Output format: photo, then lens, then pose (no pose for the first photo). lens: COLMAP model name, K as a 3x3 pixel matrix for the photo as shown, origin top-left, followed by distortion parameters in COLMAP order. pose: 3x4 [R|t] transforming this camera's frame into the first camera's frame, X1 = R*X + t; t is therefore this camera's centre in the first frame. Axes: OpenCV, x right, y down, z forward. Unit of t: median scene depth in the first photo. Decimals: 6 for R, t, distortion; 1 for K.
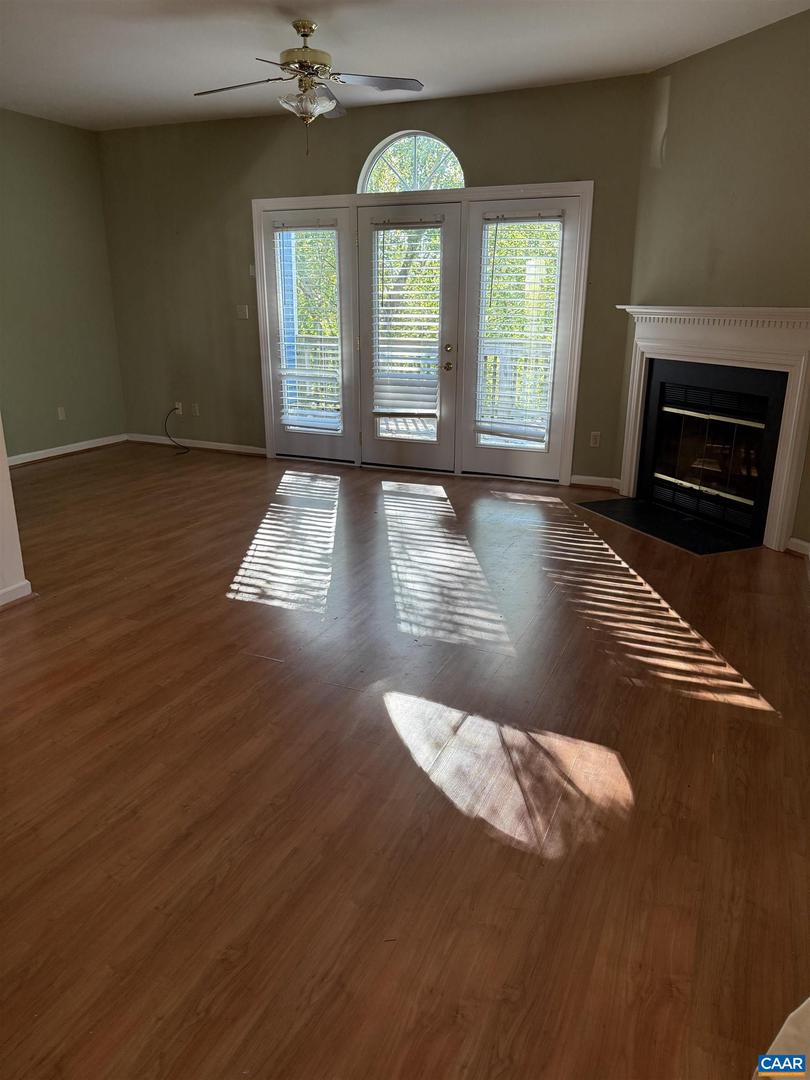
lens RADIAL K [[763.8, 0, 405.0], [0, 763.8, 540.0], [0, 0, 1]] dist [0.064713, -0.095288]
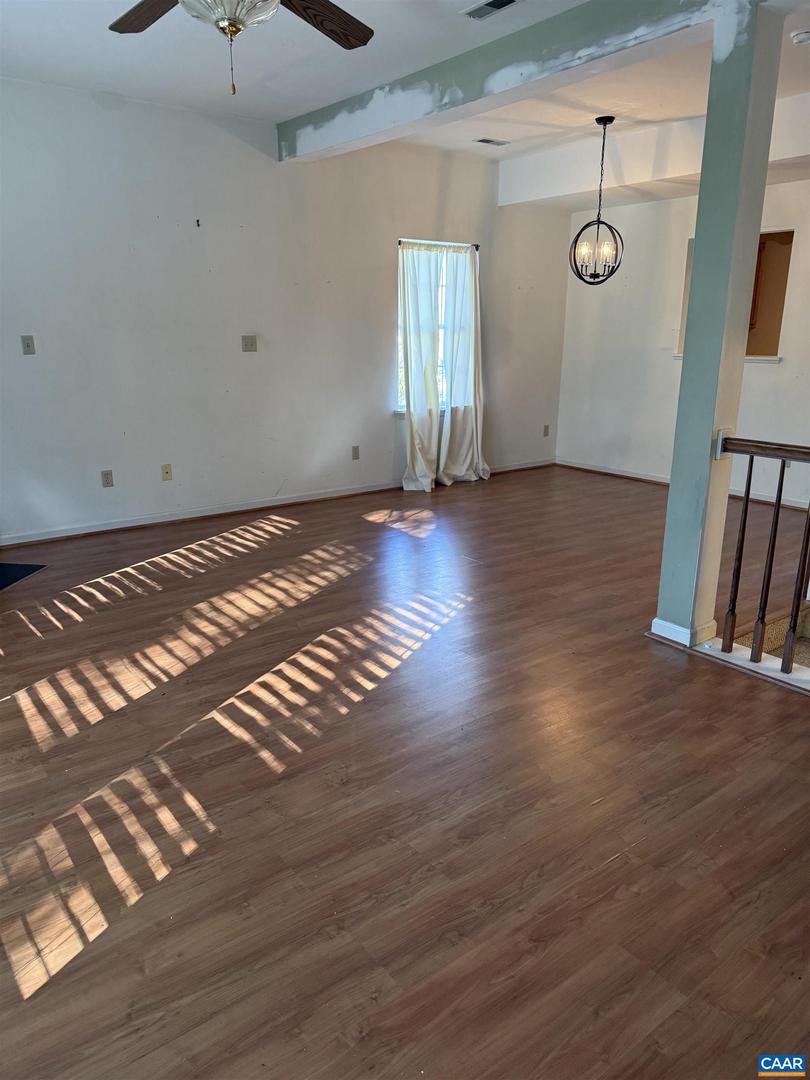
lens RADIAL K [[759.3, 0, 405.0], [0, 759.3, 540.0], [0, 0, 1]] dist [0.112417, -0.114549]
pose [[-0.876870, -0.138176, 0.460441, -0.482569], [0.138723, 0.844324, 0.517564, -0.441522], [-0.460277, 0.517710, -0.721195, 1.344037]]
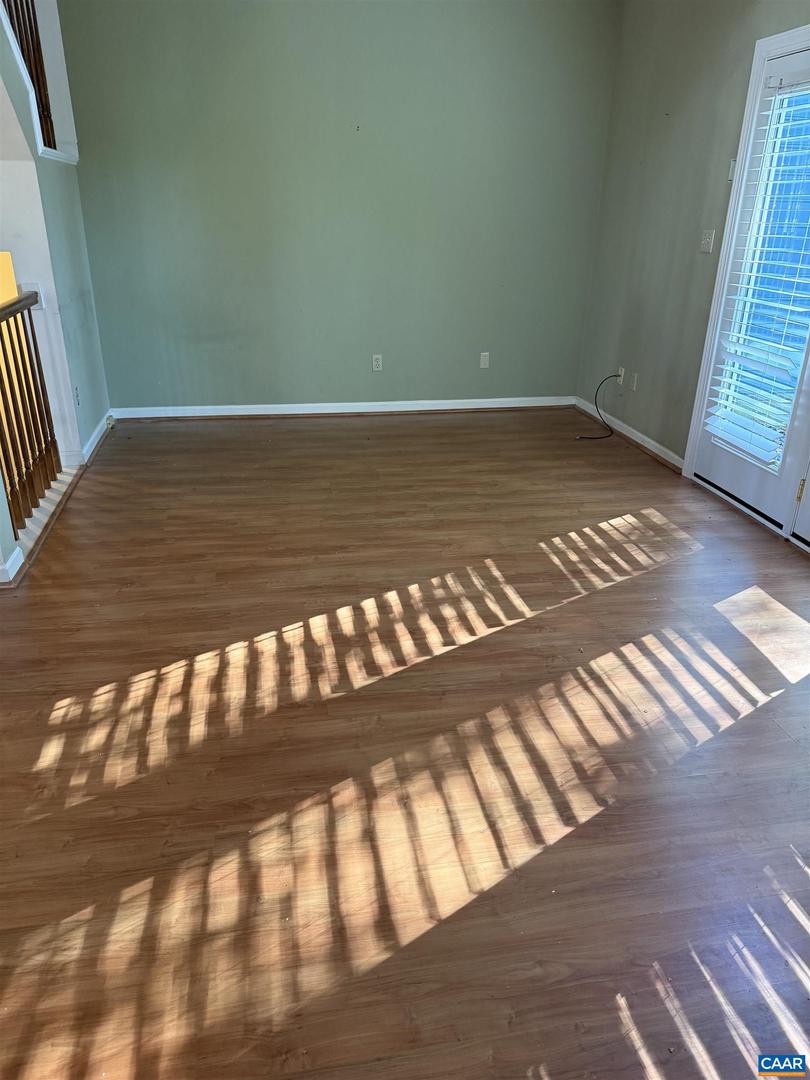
lens RADIAL K [[759.3, 0, 405.0], [0, 759.3, 540.0], [0, 0, 1]] dist [0.112417, -0.114549]
pose [[0.569707, 0.333577, -0.751106, 0.275101], [-0.257949, 0.940318, 0.221957, -0.200453], [0.780318, 0.067297, 0.621751, 0.602594]]
